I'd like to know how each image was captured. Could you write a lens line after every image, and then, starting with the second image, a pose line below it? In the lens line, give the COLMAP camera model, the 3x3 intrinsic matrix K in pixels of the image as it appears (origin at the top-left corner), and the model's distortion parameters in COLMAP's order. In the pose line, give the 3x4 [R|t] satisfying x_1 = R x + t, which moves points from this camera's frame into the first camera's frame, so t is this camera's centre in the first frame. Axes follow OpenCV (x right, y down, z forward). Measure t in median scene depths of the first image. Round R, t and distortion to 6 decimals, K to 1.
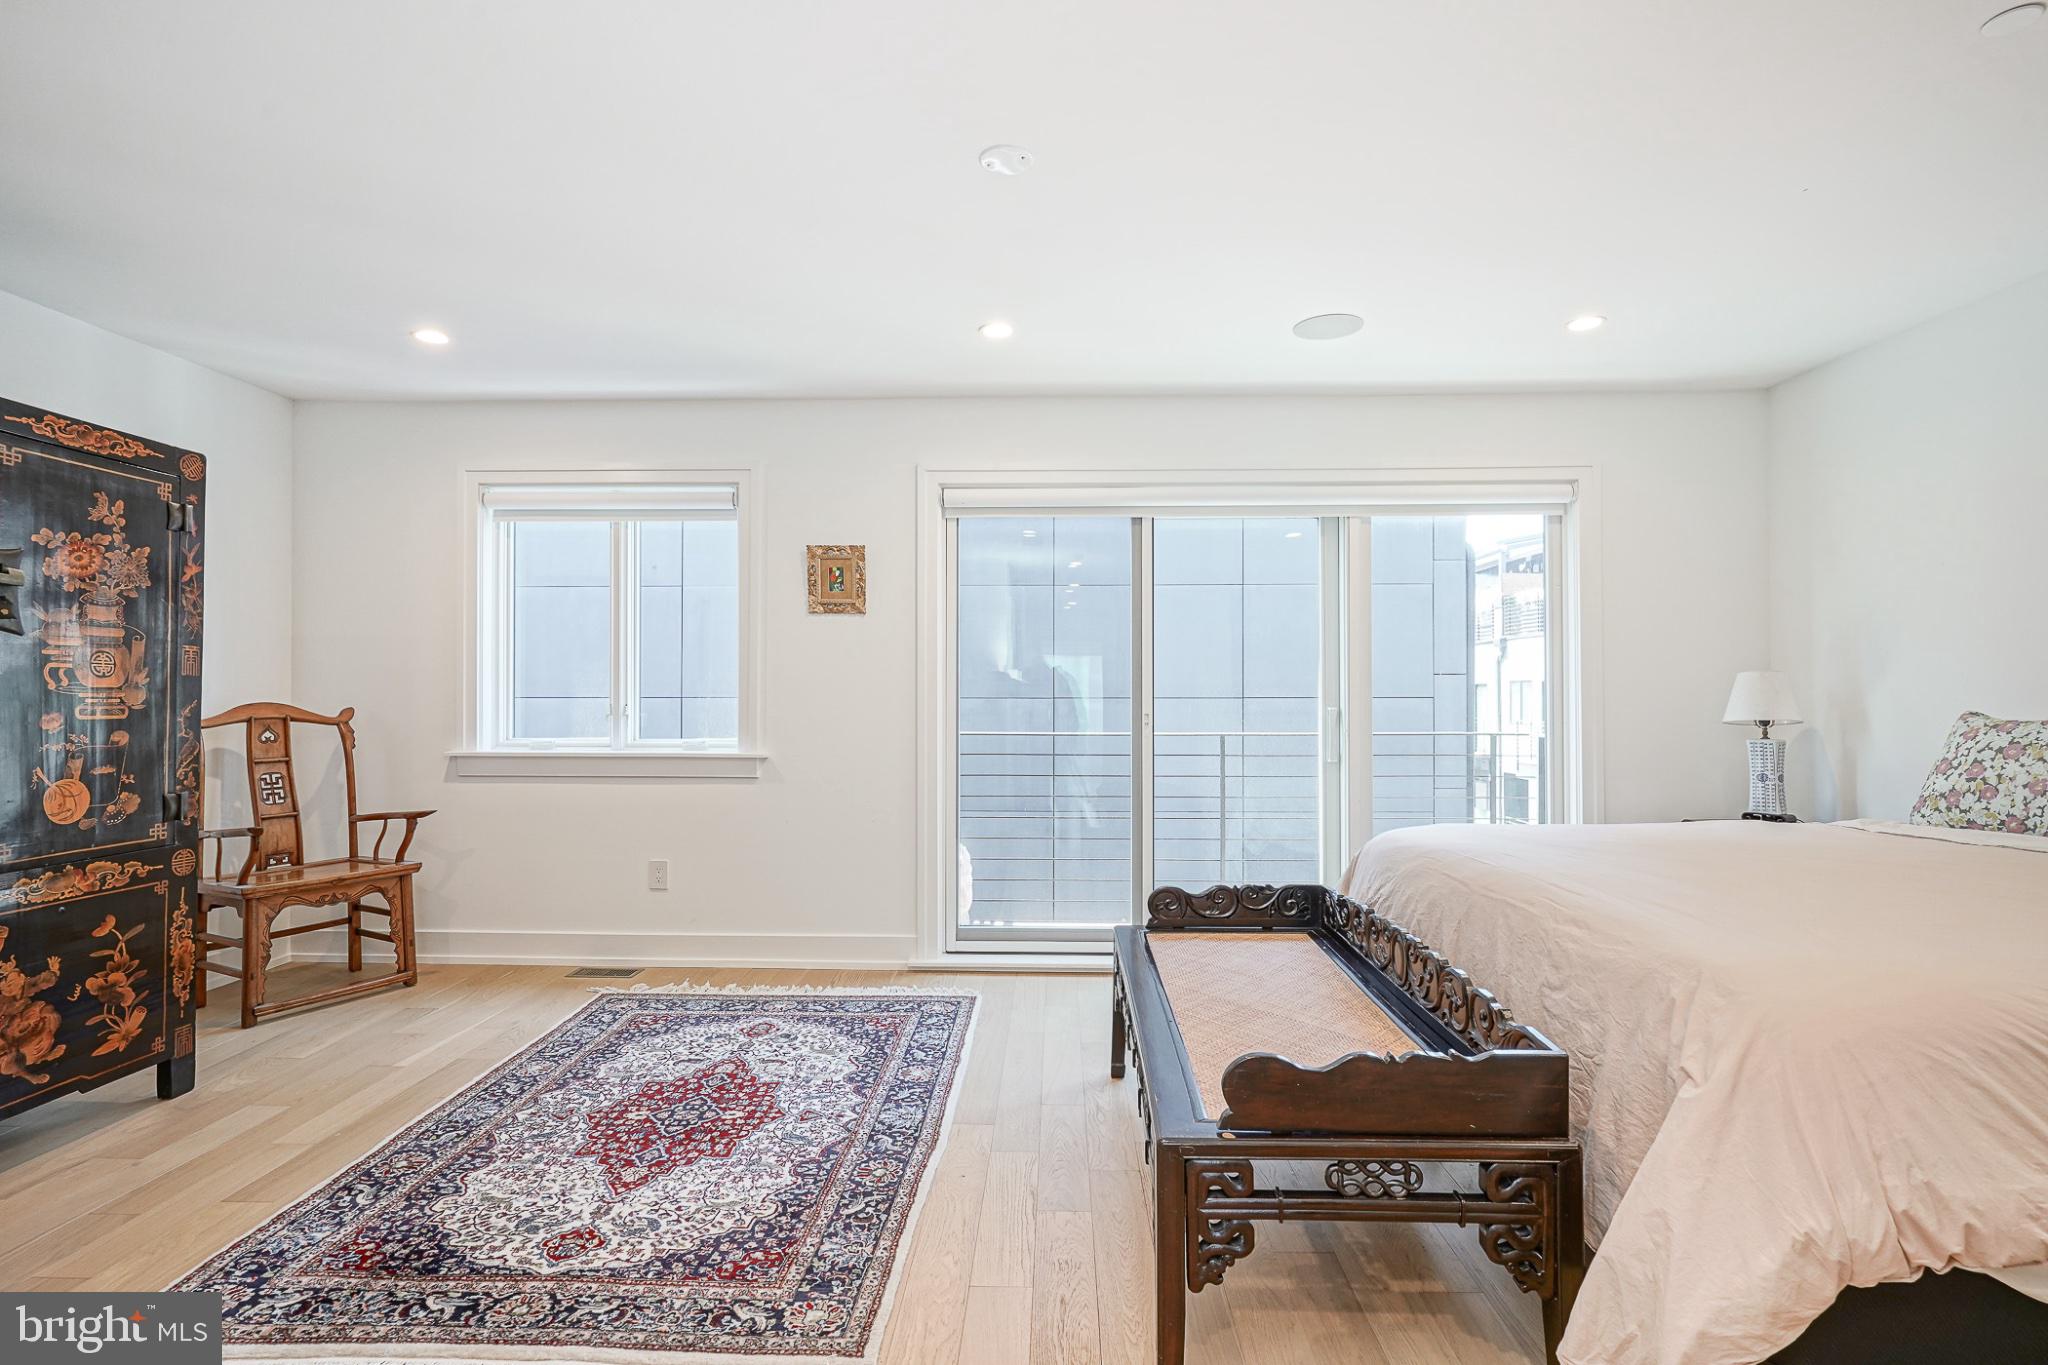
lens RADIAL K [[995.5, 0, 1025.5], [0, 995.5, 684.4], [0, 0, 1]] dist [-0.005377, 0.004749]
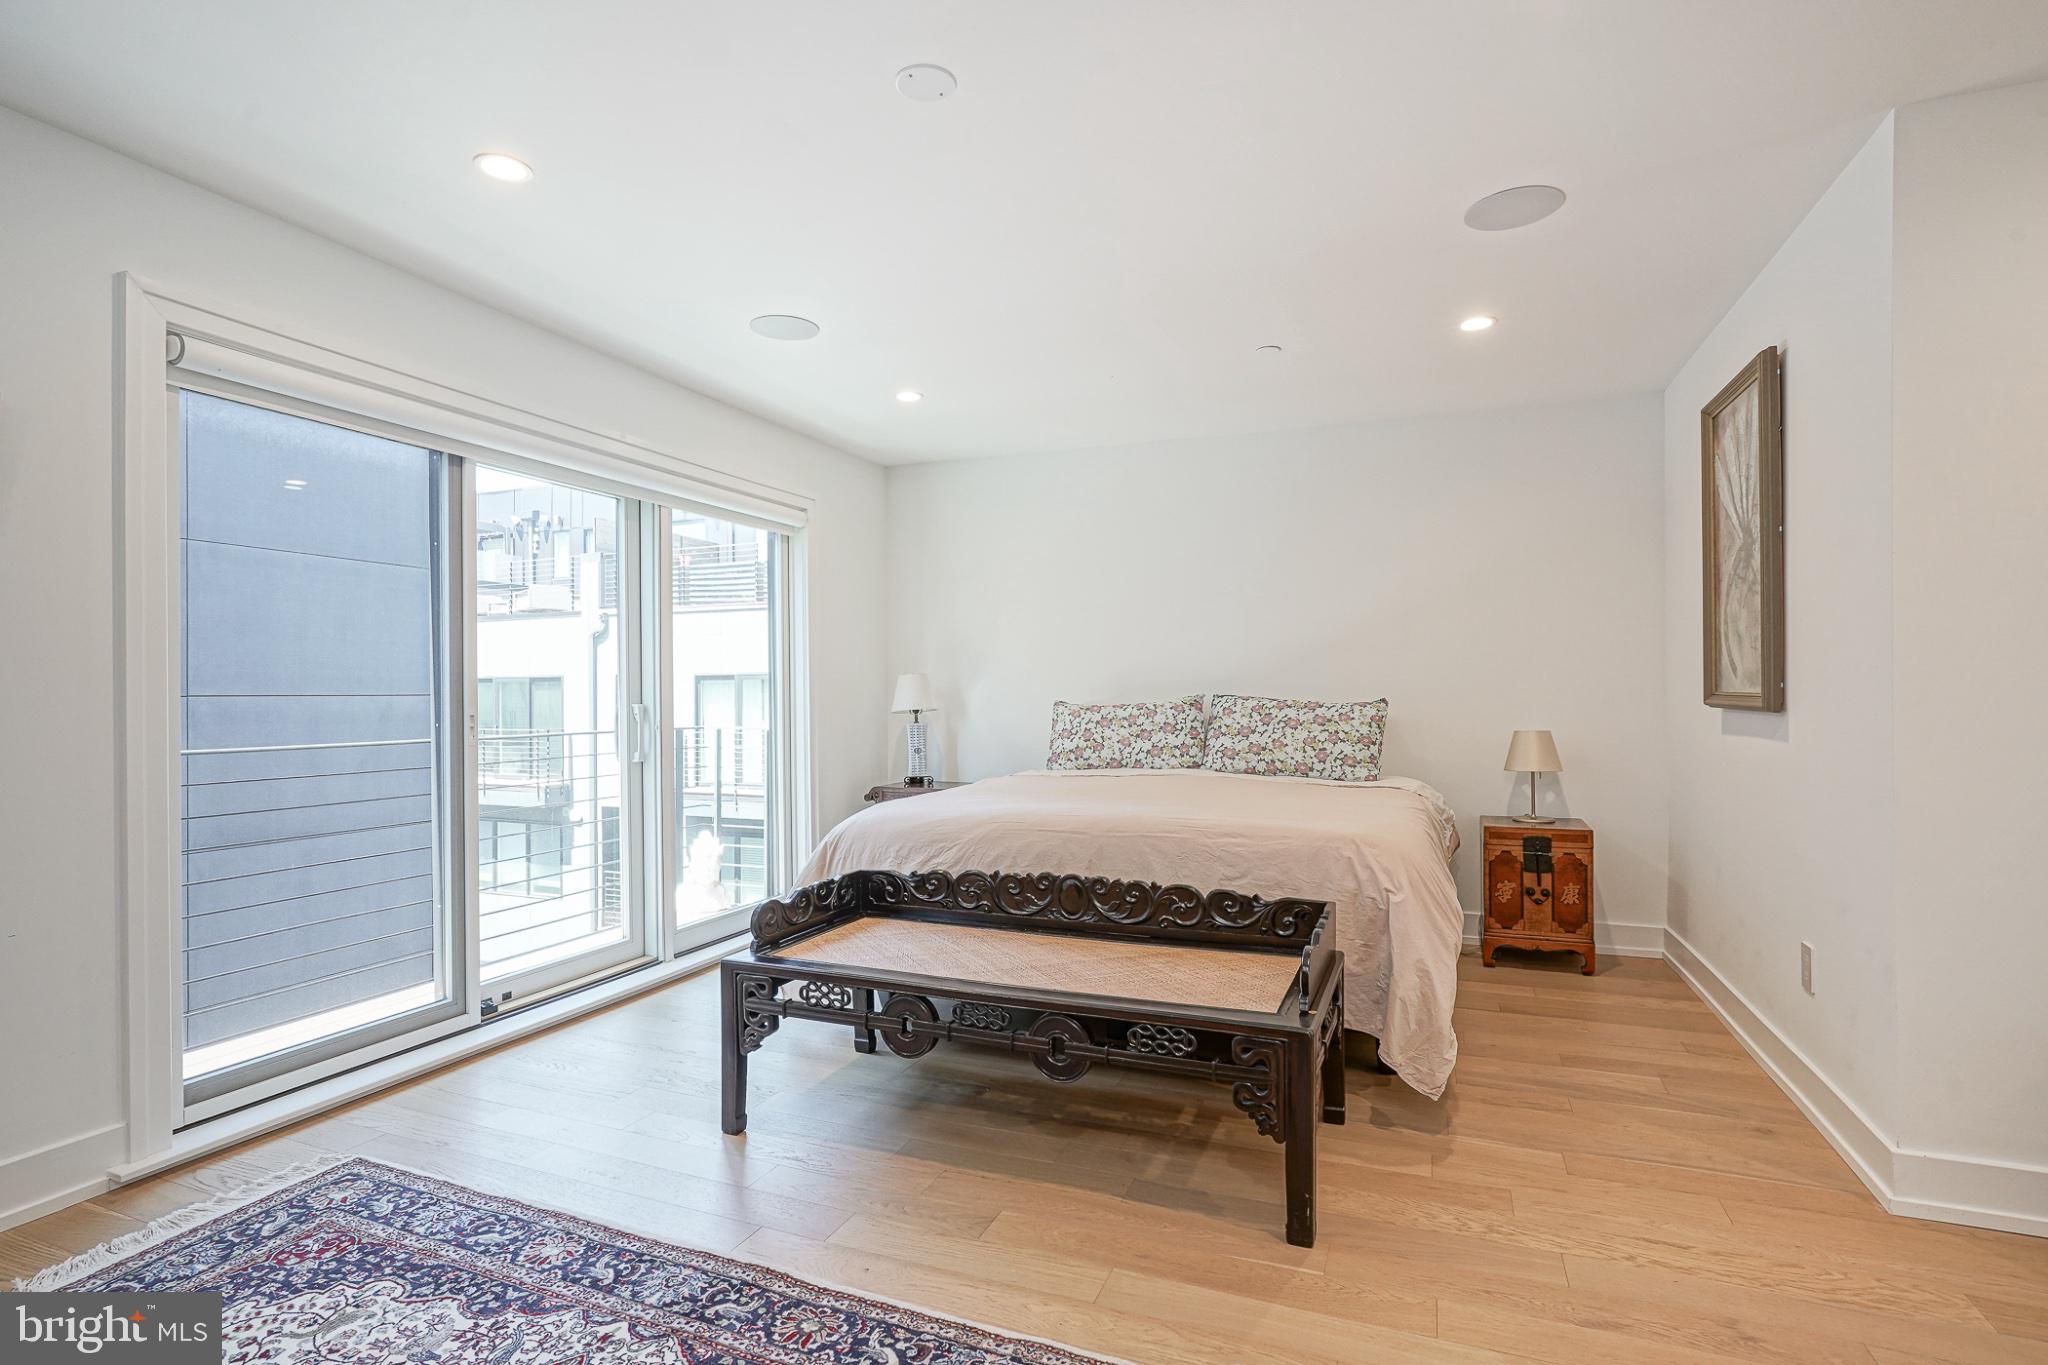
lens RADIAL K [[995.5, 0, 1018.9], [0, 995.5, 690.2], [0, 0, 1]] dist [-0.005377, 0.004749]
pose [[0.353920, 0.002346, 0.935273, -0.547585], [-0.007382, 0.999973, 0.000286, 0.008591], [-0.935246, -0.007006, 0.353928, 0.411075]]
